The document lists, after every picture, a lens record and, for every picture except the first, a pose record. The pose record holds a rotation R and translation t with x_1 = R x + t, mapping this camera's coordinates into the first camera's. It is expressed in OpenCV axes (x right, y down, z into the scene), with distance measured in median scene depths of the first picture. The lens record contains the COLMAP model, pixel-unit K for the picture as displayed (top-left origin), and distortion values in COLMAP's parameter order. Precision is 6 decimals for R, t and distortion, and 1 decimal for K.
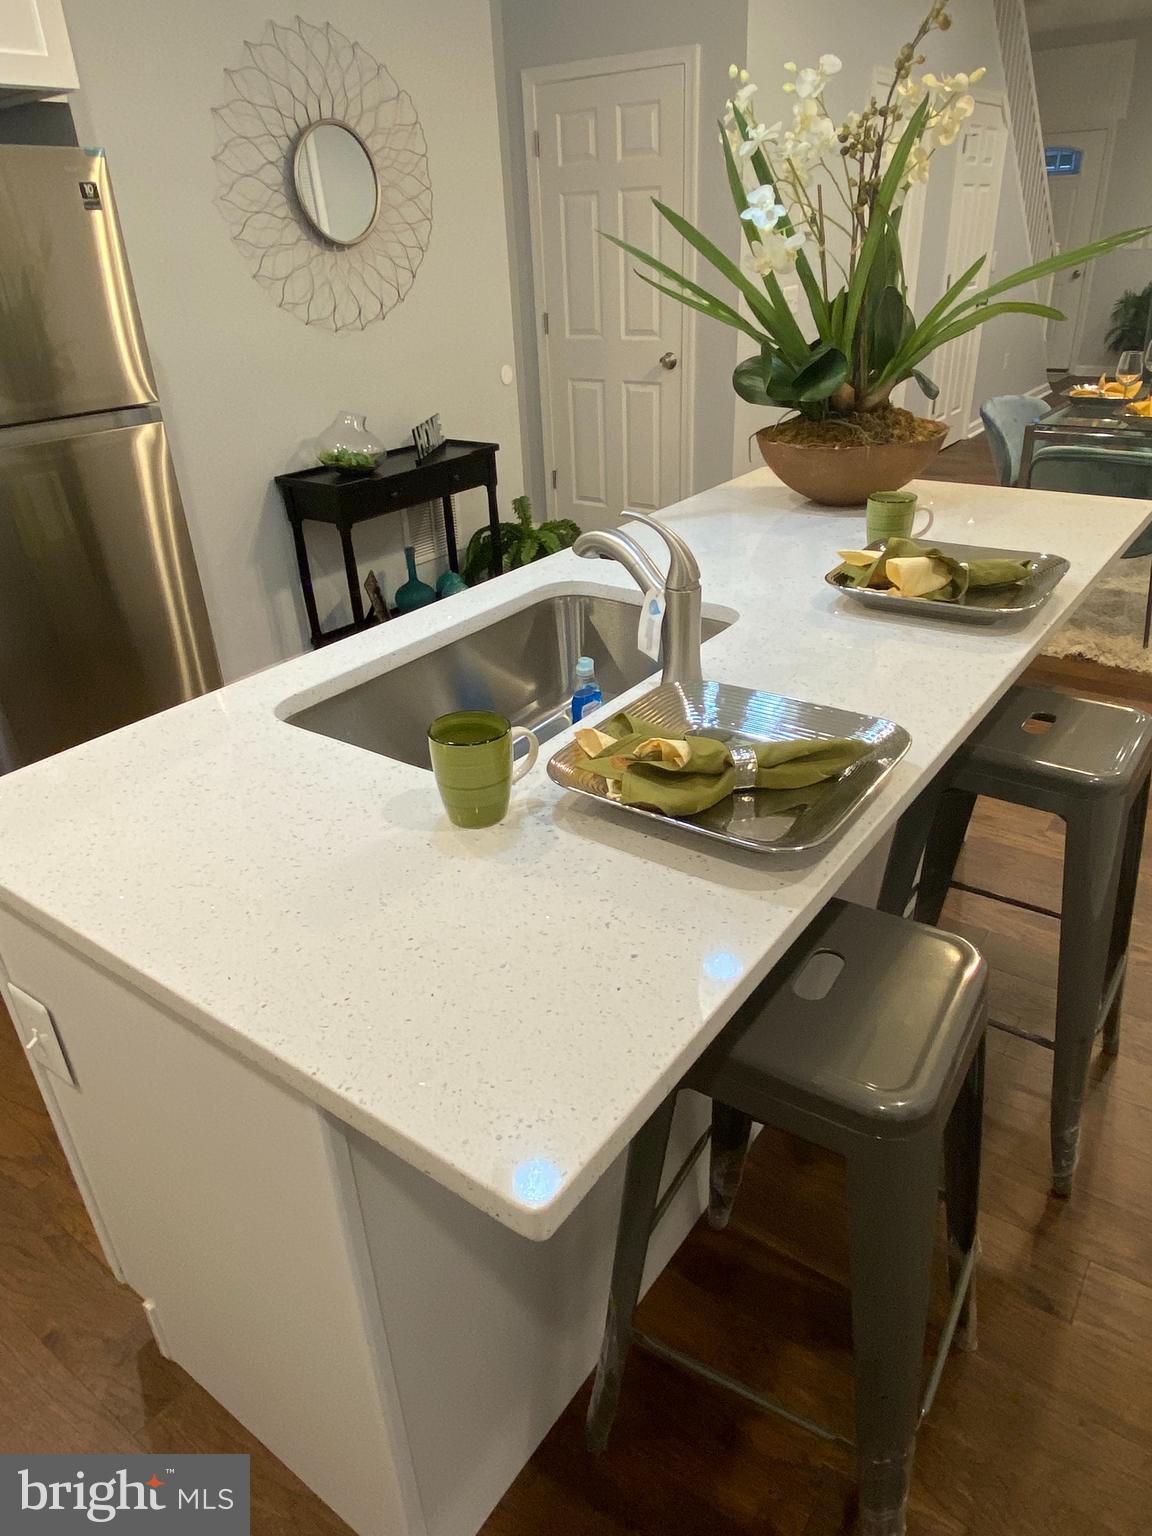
lens RADIAL K [[998.4, 0, 576.0], [0, 998.4, 768.0], [0, 0, 1]] dist [0.076411, -0.084052]
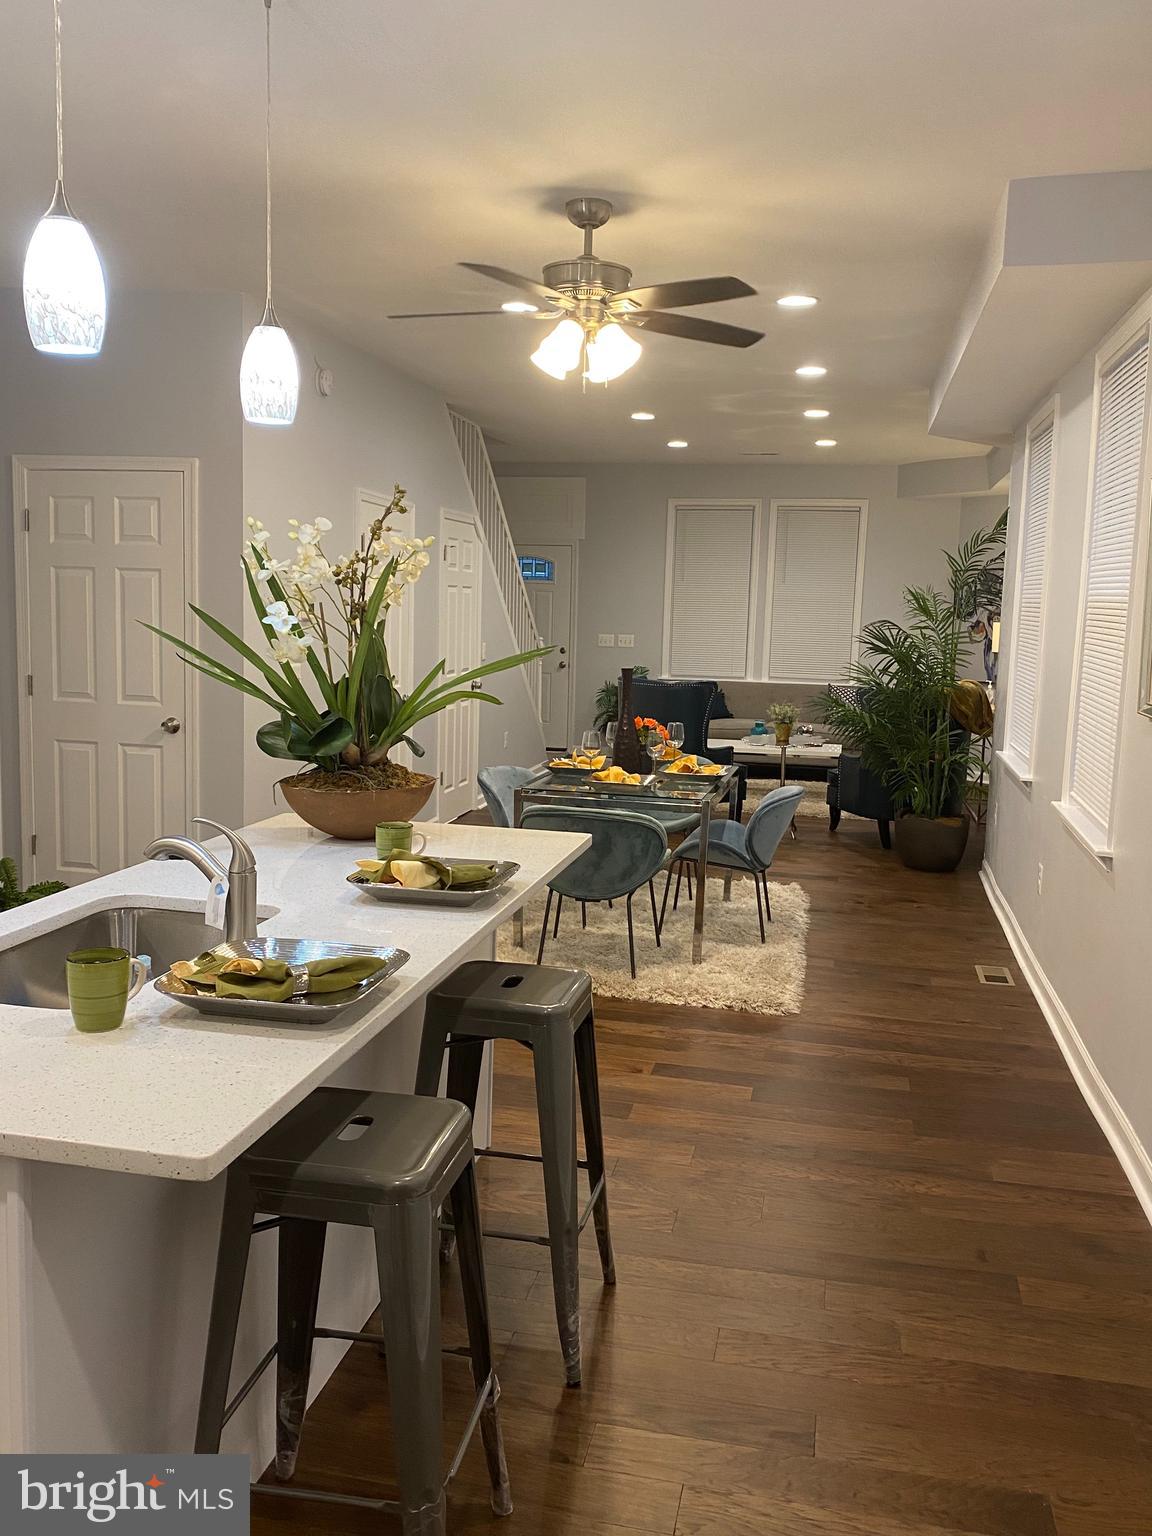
lens RADIAL K [[1244.7, 0, 580.5], [0, 1244.7, 747.8], [0, 0, 1]] dist [0.057545, -0.005958]
pose [[0.911546, 0.022070, 0.410605, -0.113716], [0.128907, 0.932885, -0.336316, 0.188330], [-0.390470, 0.359498, 0.847523, -0.434830]]
